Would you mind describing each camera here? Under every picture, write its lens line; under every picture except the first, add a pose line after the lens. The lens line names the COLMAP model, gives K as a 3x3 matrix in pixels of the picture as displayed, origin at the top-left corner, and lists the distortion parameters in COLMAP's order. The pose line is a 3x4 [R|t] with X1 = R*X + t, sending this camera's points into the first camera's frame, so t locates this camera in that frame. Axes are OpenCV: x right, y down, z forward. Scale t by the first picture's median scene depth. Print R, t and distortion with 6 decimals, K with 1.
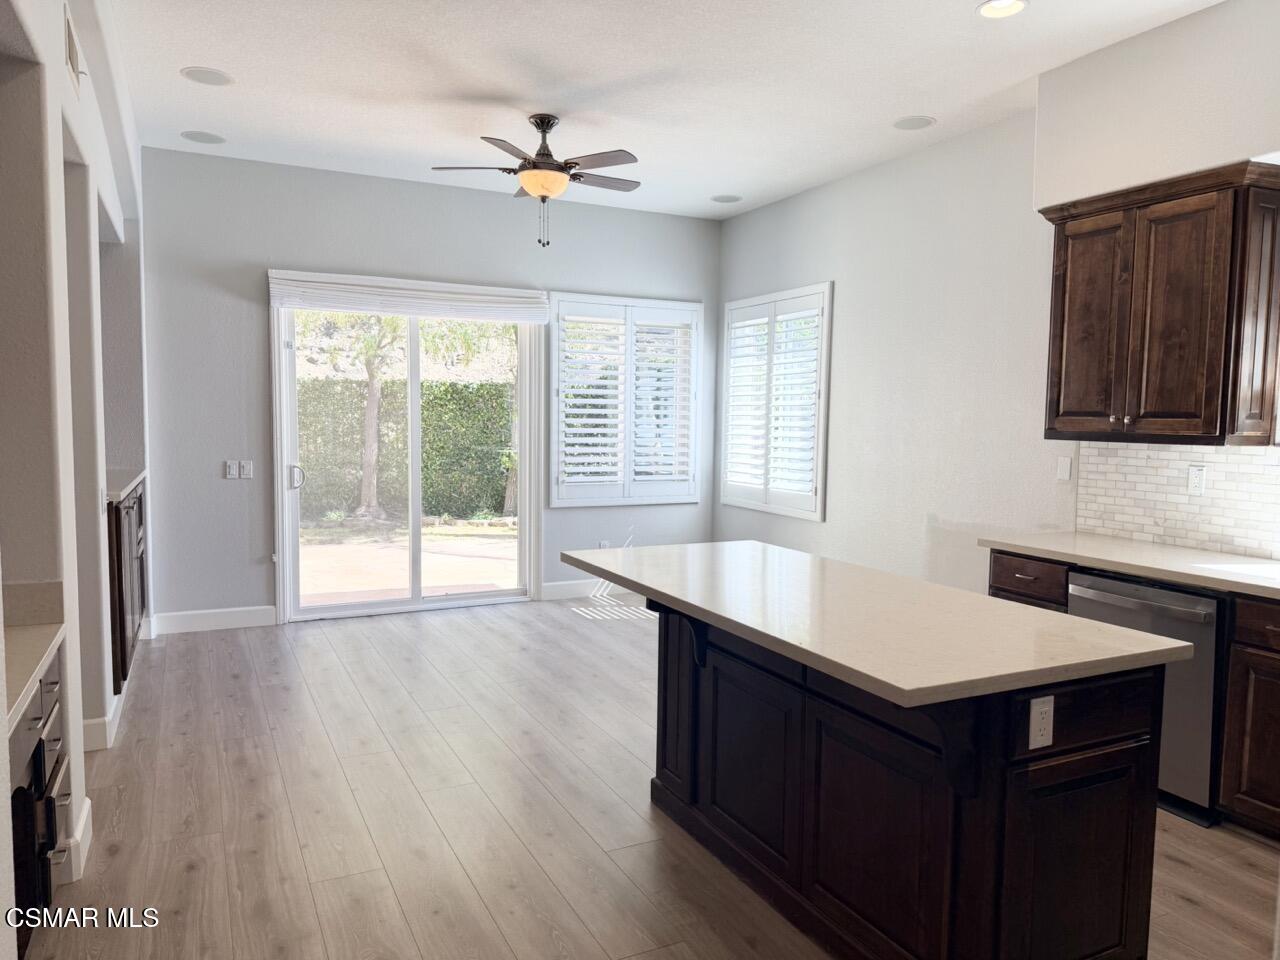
lens RADIAL K [[907.3, 0, 640.0], [0, 907.3, 480.0], [0, 0, 1]] dist [0.078550, -0.085444]
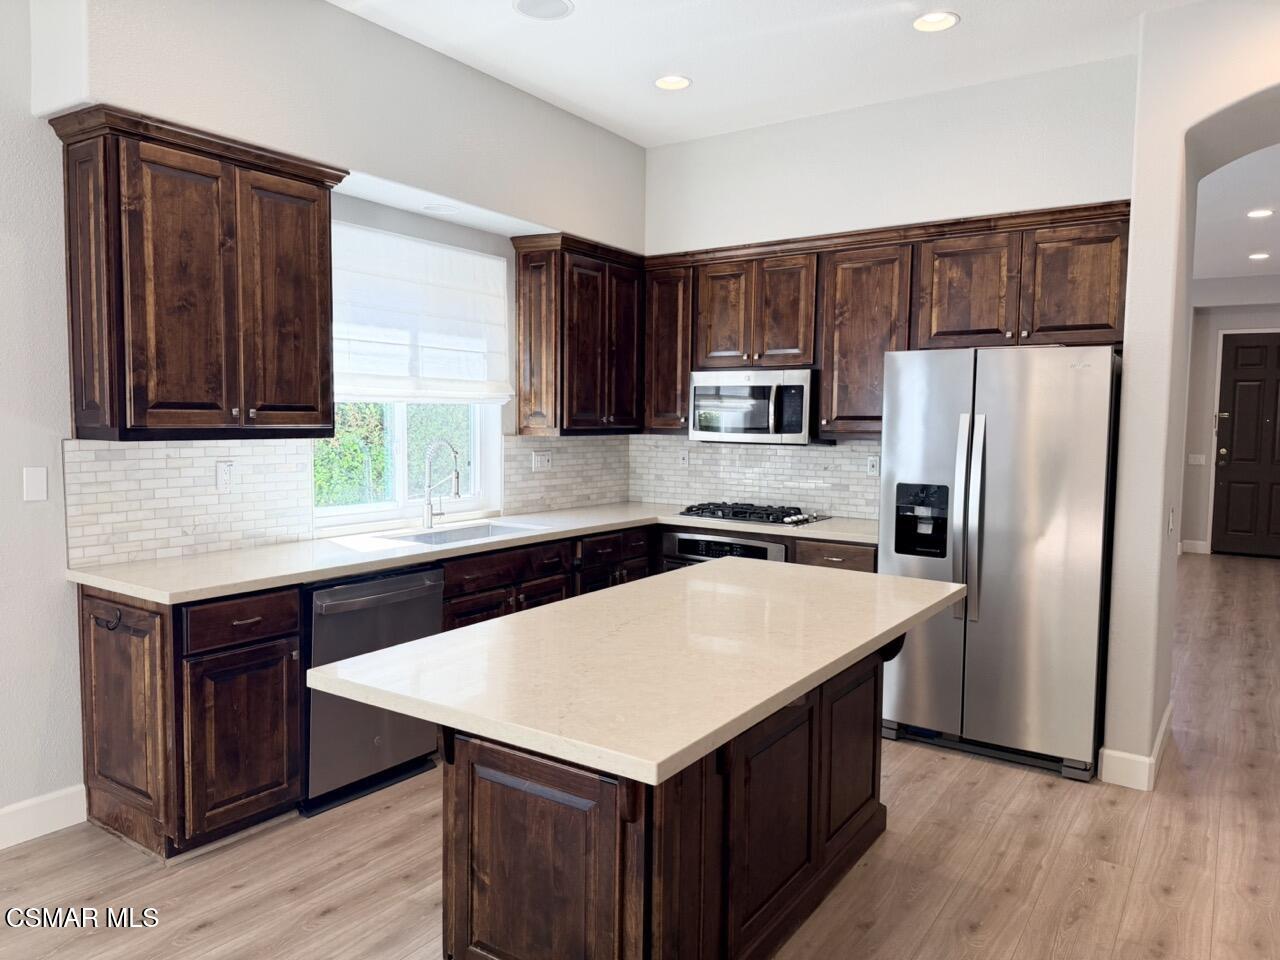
lens RADIAL K [[907.3, 0, 640.0], [0, 907.3, 480.0], [0, 0, 1]] dist [0.078550, -0.085444]
pose [[-0.489191, -0.082756, 0.868242, -0.391727], [0.047259, 0.991511, 0.121133, -0.086990], [-0.870895, 0.100289, -0.481127, 1.062352]]
